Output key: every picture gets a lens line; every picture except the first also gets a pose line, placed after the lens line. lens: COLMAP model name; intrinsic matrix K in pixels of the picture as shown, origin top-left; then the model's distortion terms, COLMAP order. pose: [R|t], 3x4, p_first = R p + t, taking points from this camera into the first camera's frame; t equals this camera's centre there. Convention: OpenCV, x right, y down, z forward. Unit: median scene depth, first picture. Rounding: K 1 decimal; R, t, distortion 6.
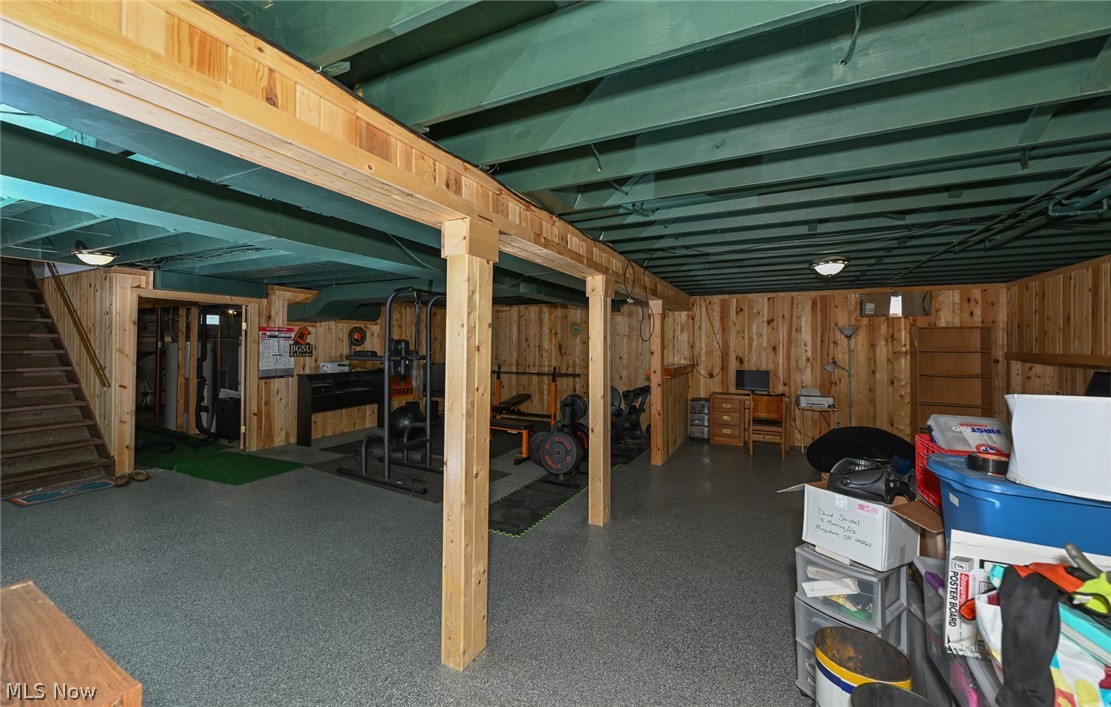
lens RADIAL K [[440.6, 0, 553.0], [0, 440.6, 348.6], [0, 0, 1]] dist [-0.000612, -0.000009]
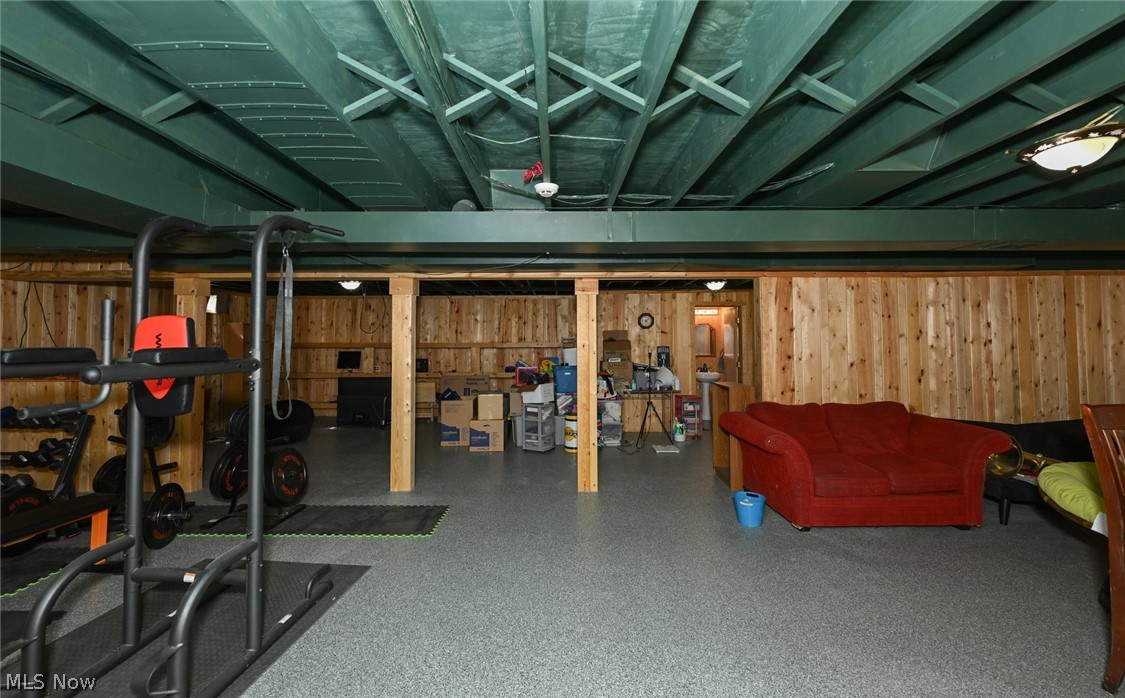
lens RADIAL K [[440.2, 0, 558.0], [0, 440.2, 344.9], [0, 0, 1]] dist [0.000065, 0.000010]
pose [[-0.460613, -0.014906, 0.887476, -0.952411], [-0.006714, 0.999889, 0.013309, -0.012672], [-0.887575, 0.000172, -0.460662, 0.988328]]
